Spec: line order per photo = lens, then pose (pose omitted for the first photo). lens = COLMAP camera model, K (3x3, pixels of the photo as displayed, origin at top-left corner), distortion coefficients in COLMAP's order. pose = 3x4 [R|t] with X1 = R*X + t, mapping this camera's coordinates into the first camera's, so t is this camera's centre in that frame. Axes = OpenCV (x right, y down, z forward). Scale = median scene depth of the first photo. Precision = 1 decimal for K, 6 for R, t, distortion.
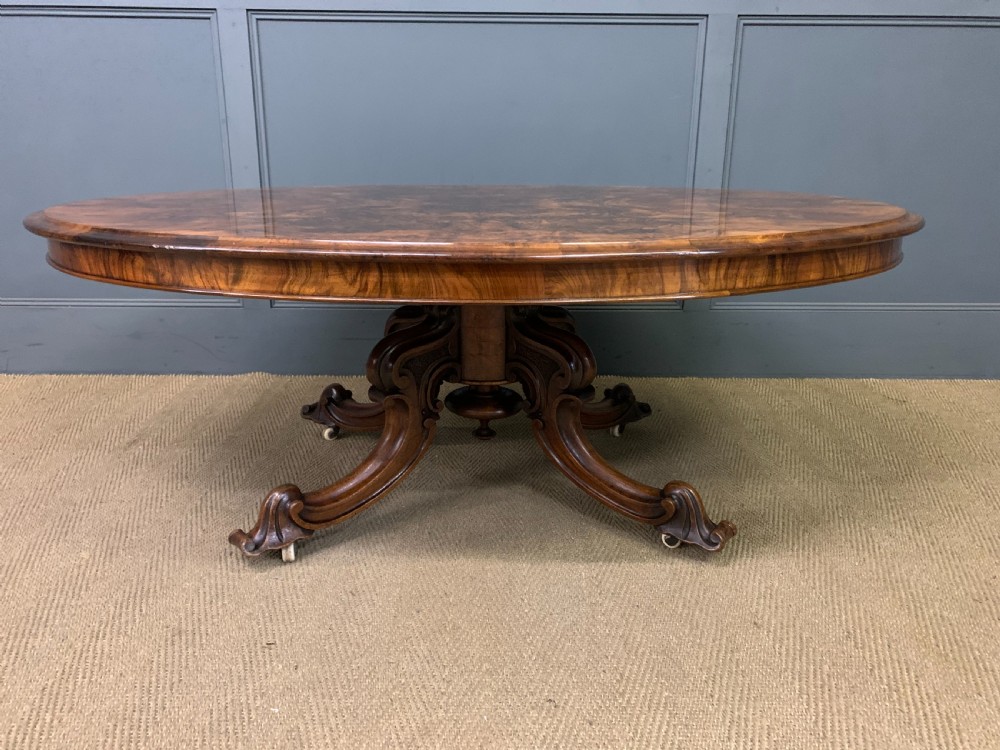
lens RADIAL K [[770.7, 0, 498.2], [0, 770.7, 361.6], [0, 0, 1]] dist [0.023502, -0.011870]
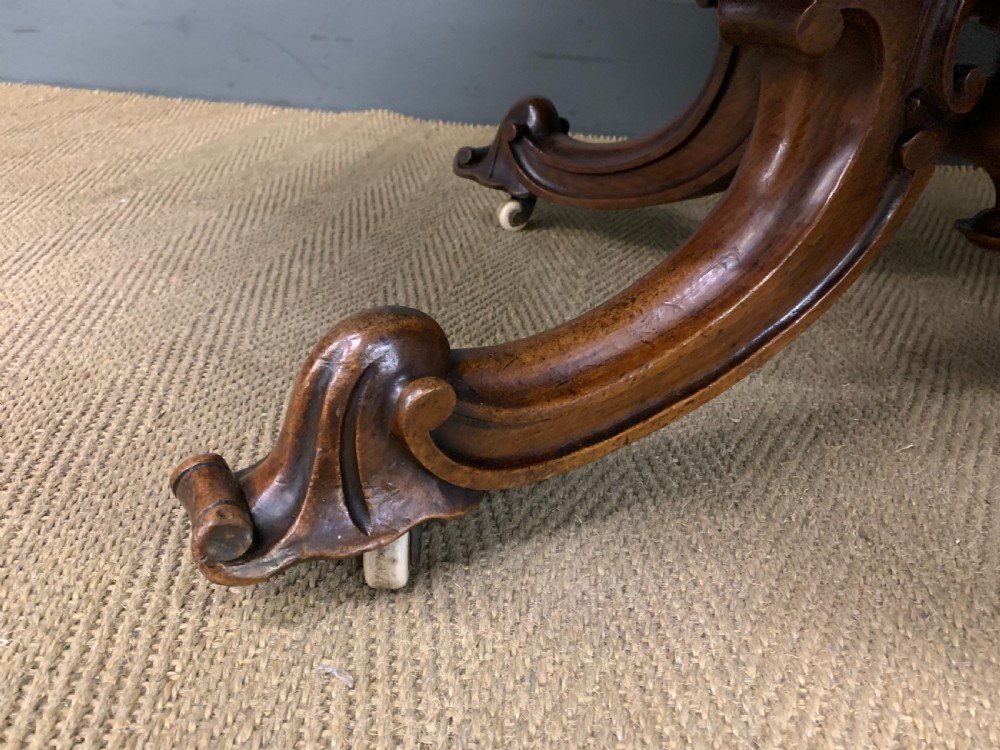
lens RADIAL K [[770.7, 0, 499.9], [0, 770.7, 394.4], [0, 0, 1]] dist [0.023502, -0.011870]
pose [[0.978992, 0.133421, -0.154188, -0.194764], [-0.093855, 0.966191, 0.240139, 0.120240], [0.181015, -0.220622, 0.958415, 0.746260]]
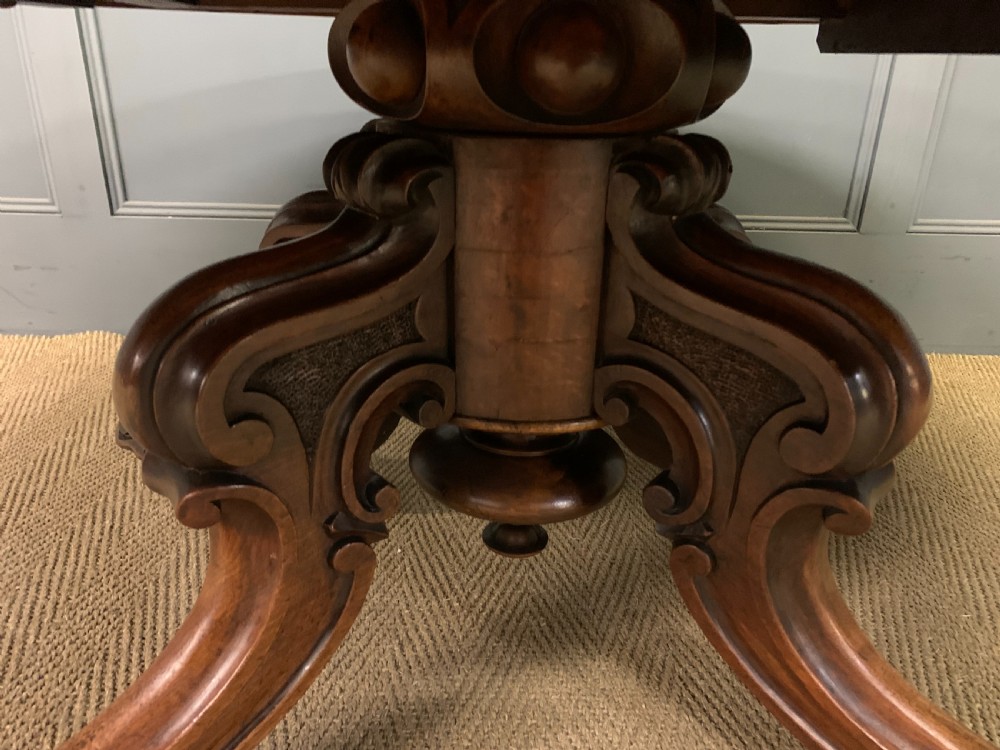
lens RADIAL K [[770.7, 0, 501.9], [0, 770.7, 373.8], [0, 0, 1]] dist [0.023502, -0.011870]
pose [[0.999860, 0.014715, 0.007997, -0.034511], [-0.015442, 0.994853, 0.100147, -0.028803], [-0.006482, -0.100256, 0.994941, 0.747698]]
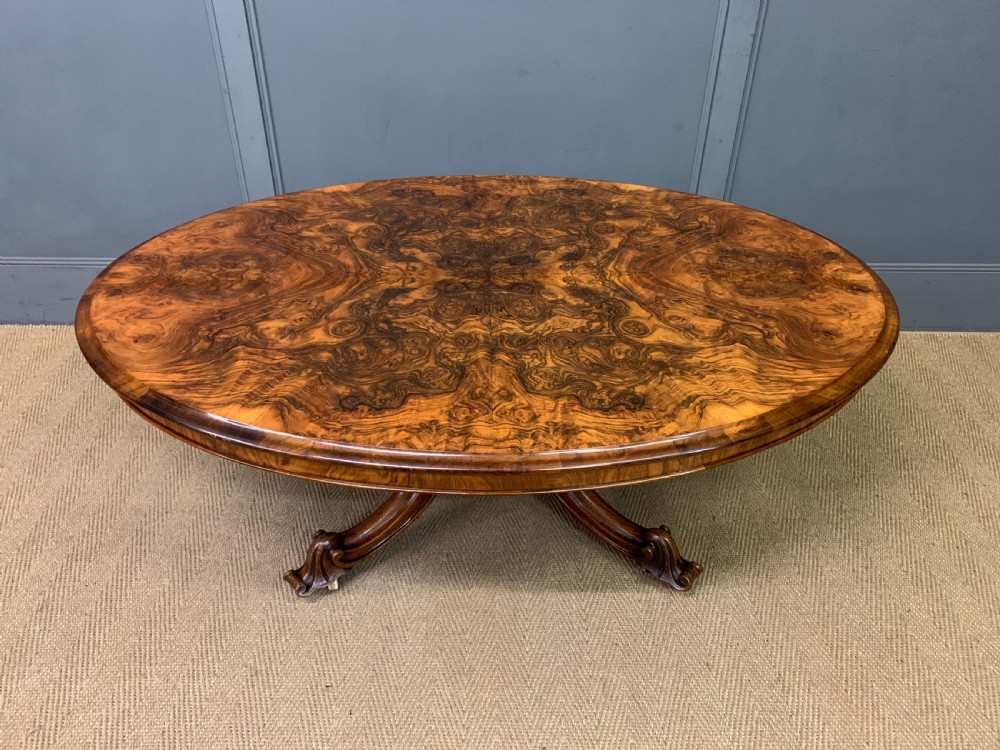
lens RADIAL K [[770.7, 0, 498.0], [0, 770.7, 367.5], [0, 0, 1]] dist [0.023502, -0.011870]
pose [[0.999967, 0.006773, -0.004482, -0.007678], [-0.005086, 0.952456, 0.304632, -0.442106], [0.006332, -0.304599, 0.952459, -0.053537]]
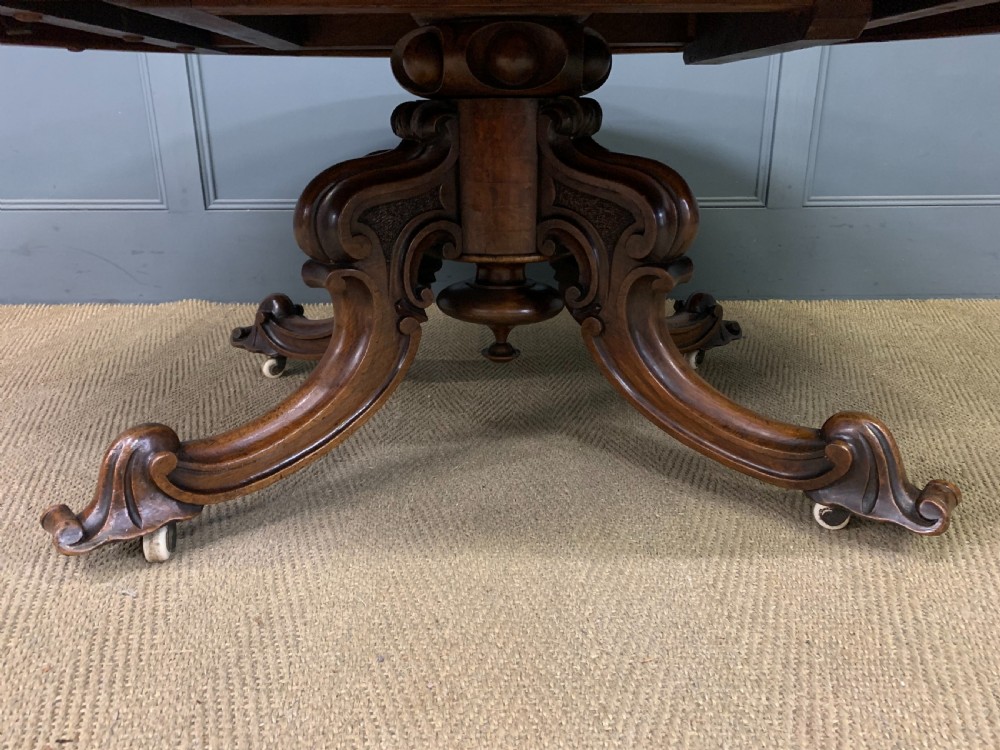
lens RADIAL K [[770.7, 0, 501.9], [0, 770.7, 378.6], [0, 0, 1]] dist [0.023502, -0.011870]
pose [[0.999918, -0.011833, -0.004996, -0.017300], [0.012046, 0.998919, 0.044906, 0.102794], [0.004459, -0.044962, 0.998979, 0.440511]]
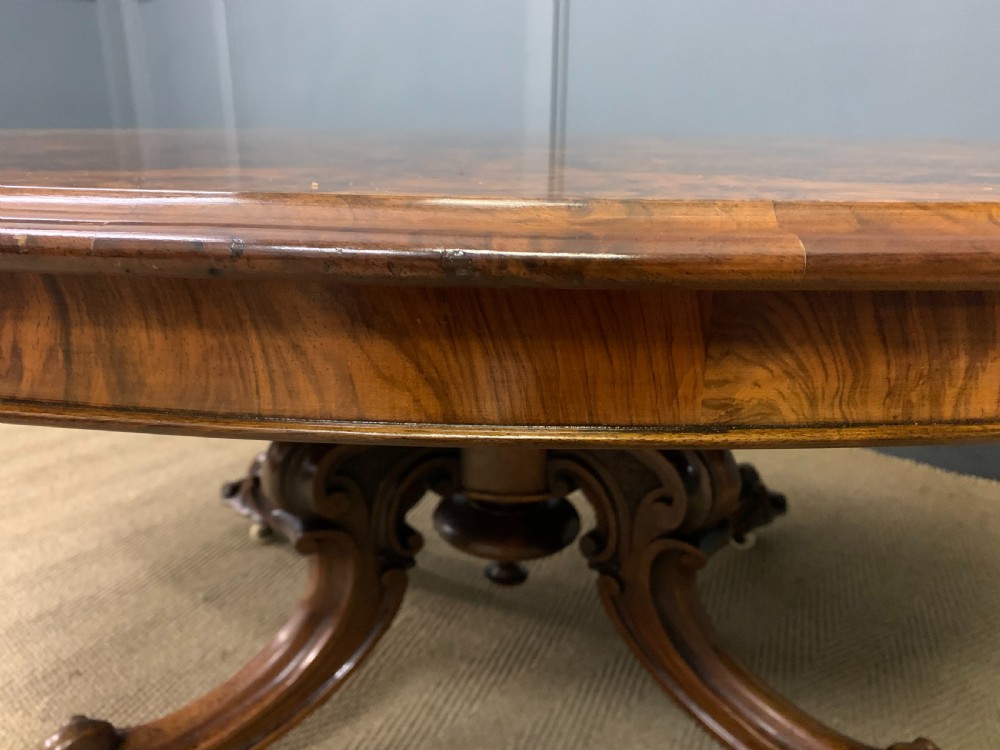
lens RADIAL K [[770.7, 0, 500.1], [0, 770.7, 373.0], [0, 0, 1]] dist [0.023502, -0.011870]
pose [[0.998137, 0.019701, -0.057739, 0.007229], [-0.017925, 0.999355, 0.031129, -0.076474], [0.058316, -0.030036, 0.997846, 0.542571]]
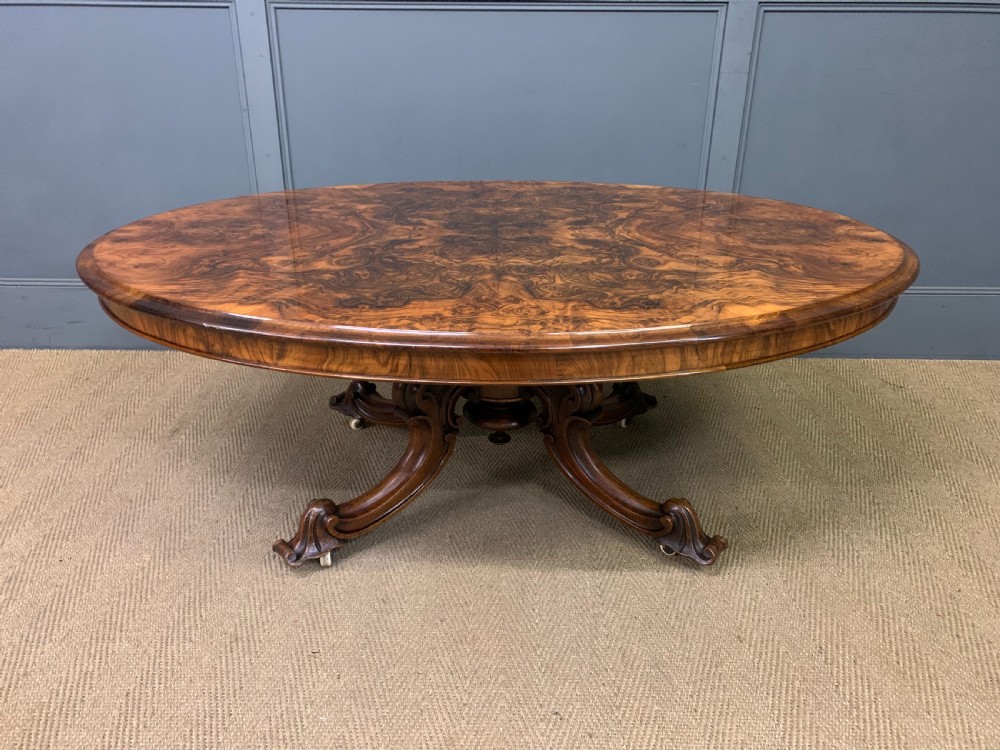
lens RADIAL K [[770.7, 0, 494.2], [0, 770.7, 365.1], [0, 0, 1]] dist [0.023502, -0.011870]
pose [[0.999749, 0.008000, -0.020938, -0.004997], [-0.005272, 0.991860, 0.127225, -0.173263], [0.021786, -0.127082, 0.991653, -0.071614]]
